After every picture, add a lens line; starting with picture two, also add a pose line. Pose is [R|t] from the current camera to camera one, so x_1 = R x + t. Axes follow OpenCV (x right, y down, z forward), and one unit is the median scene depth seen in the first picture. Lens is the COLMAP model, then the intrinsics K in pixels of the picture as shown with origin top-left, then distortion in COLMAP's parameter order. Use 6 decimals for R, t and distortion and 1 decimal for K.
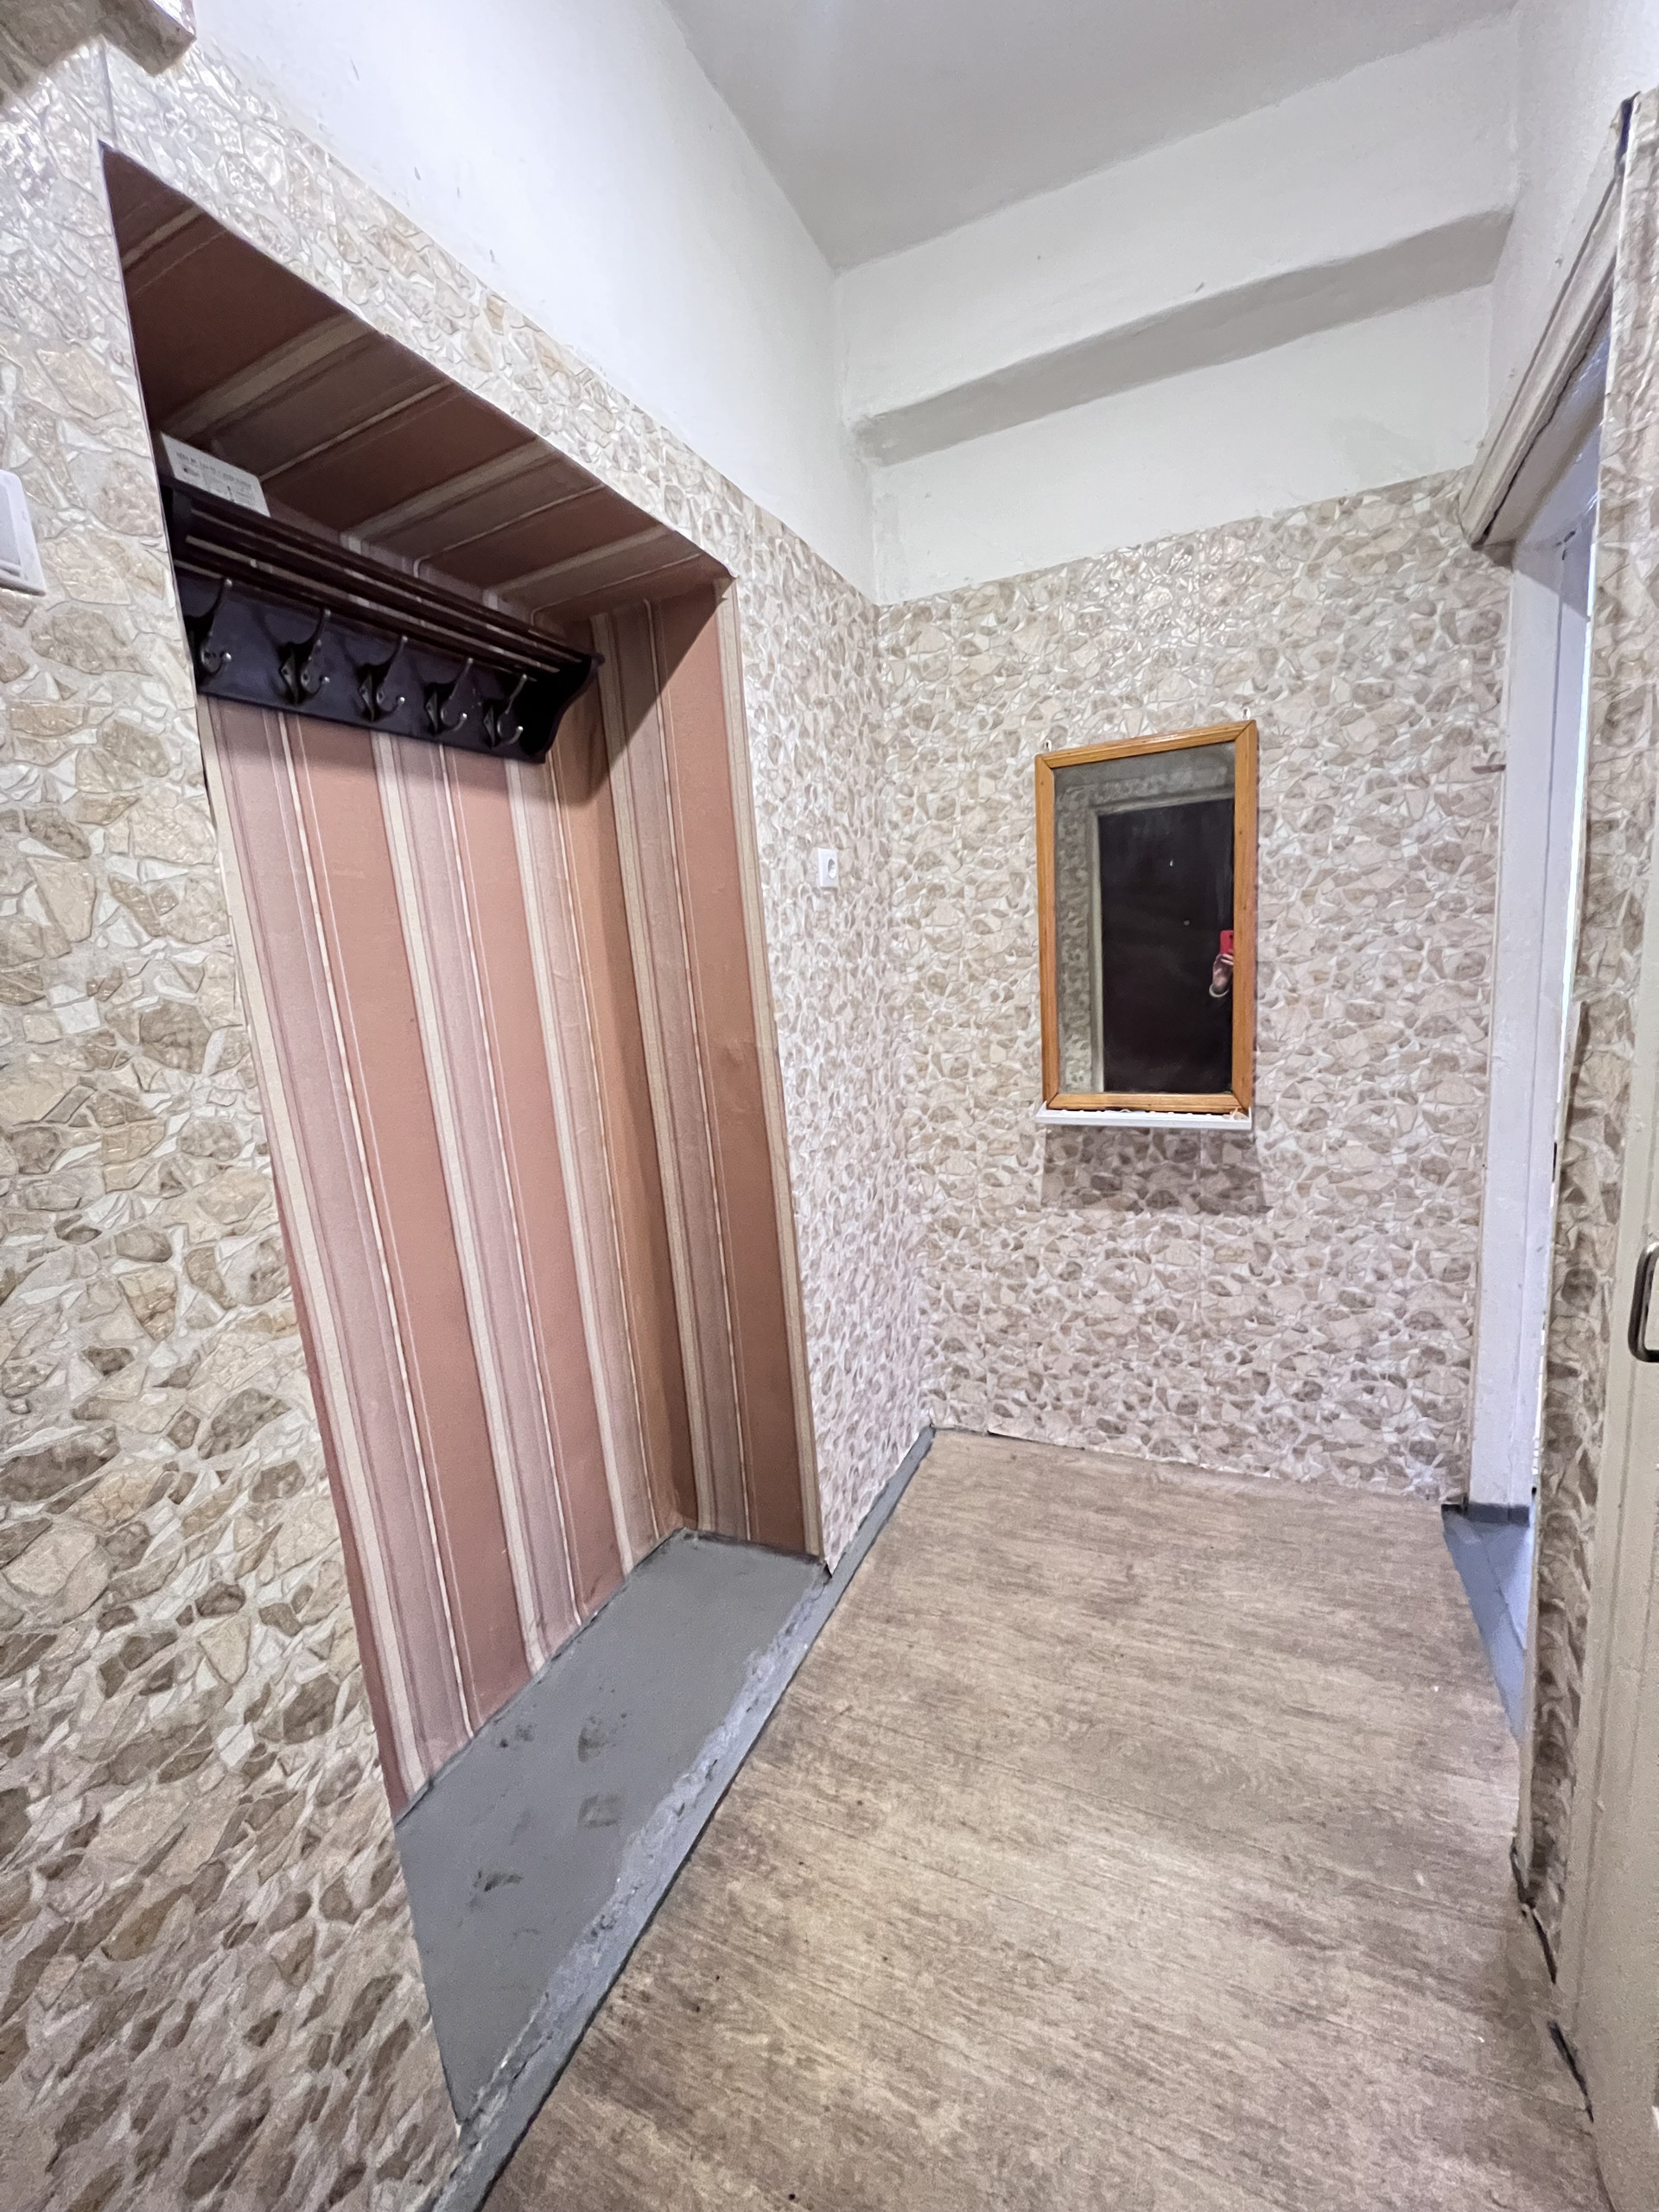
lens RADIAL K [[886.3, 0, 835.1], [0, 886.3, 1102.6], [0, 0, 1]] dist [0.000022, -0.000050]
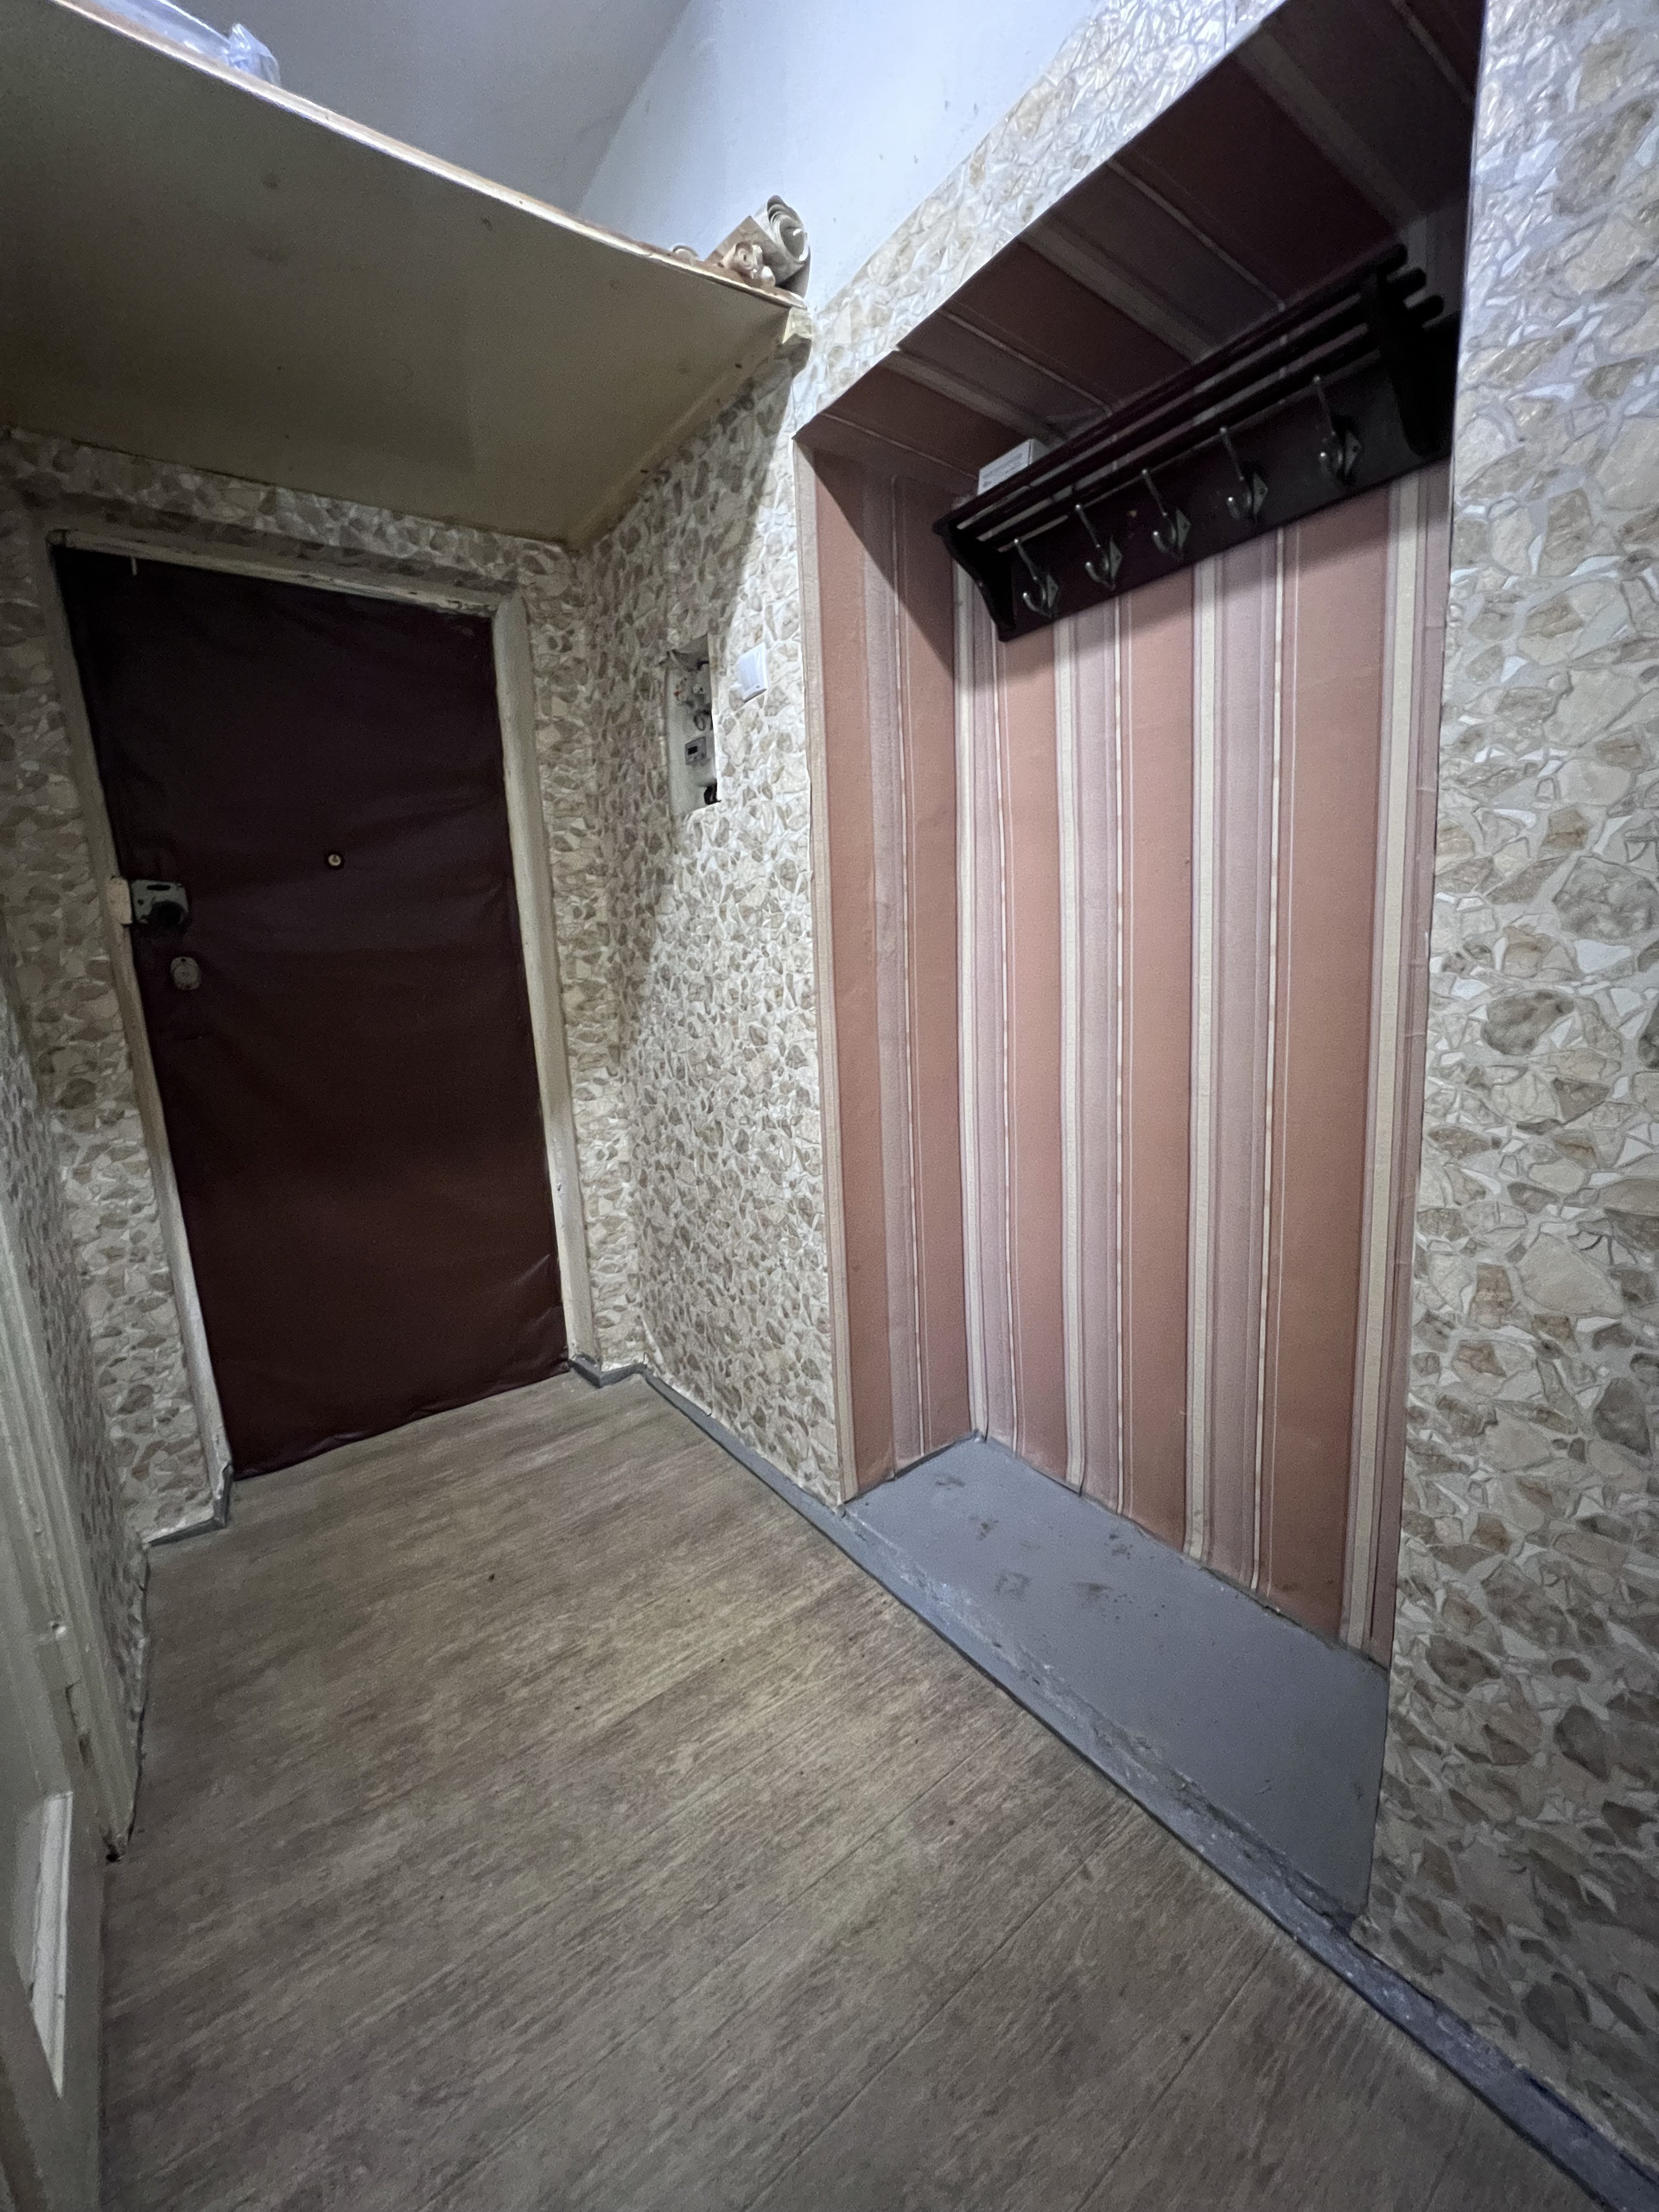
lens RADIAL K [[886.3, 0, 835.1], [0, 886.3, 1102.6], [0, 0, 1]] dist [0.000022, -0.000050]
pose [[-0.484350, 0.249324, -0.838596, 0.596536], [-0.061427, 0.946476, 0.316876, -0.122099], [0.872715, 0.204991, -0.443110, 1.090019]]
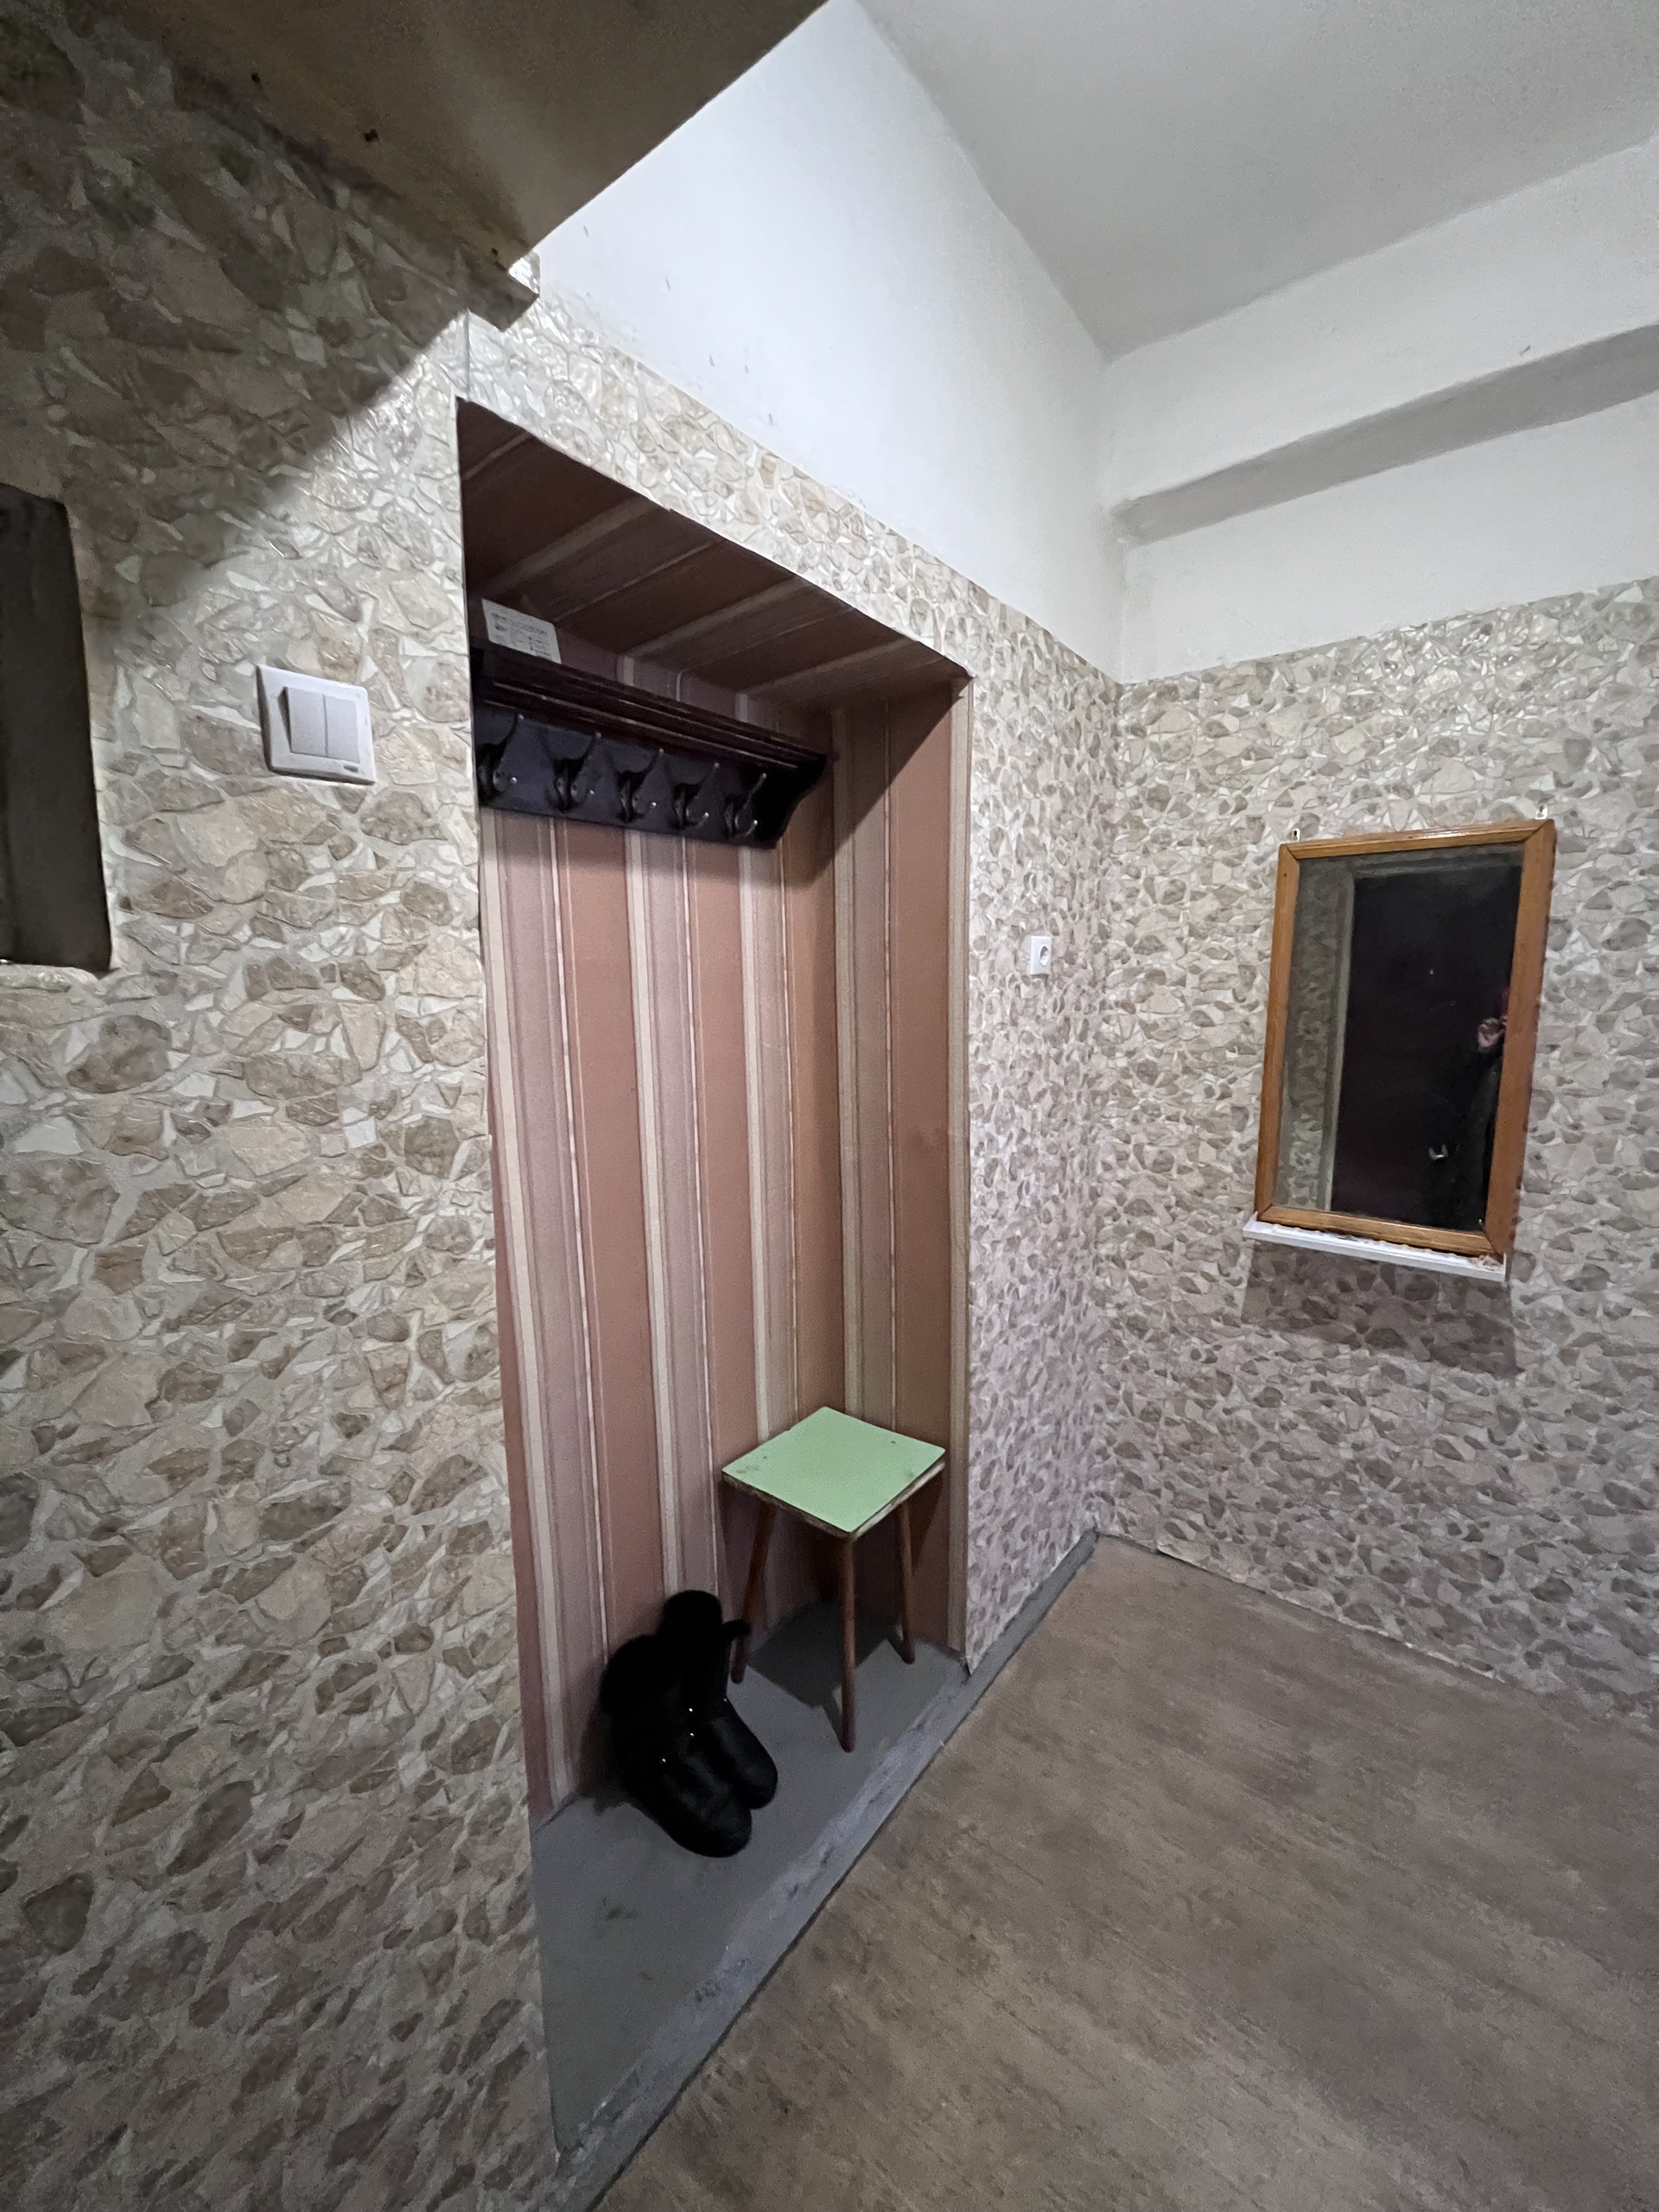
lens RADIAL K [[886.3, 0, 835.1], [0, 886.3, 1102.6], [0, 0, 1]] dist [0.000022, -0.000050]
pose [[0.969746, 0.098084, -0.223543, 0.009004], [-0.102983, 0.994629, -0.010335, -0.086495], [0.221329, 0.033044, 0.974639, -0.006046]]
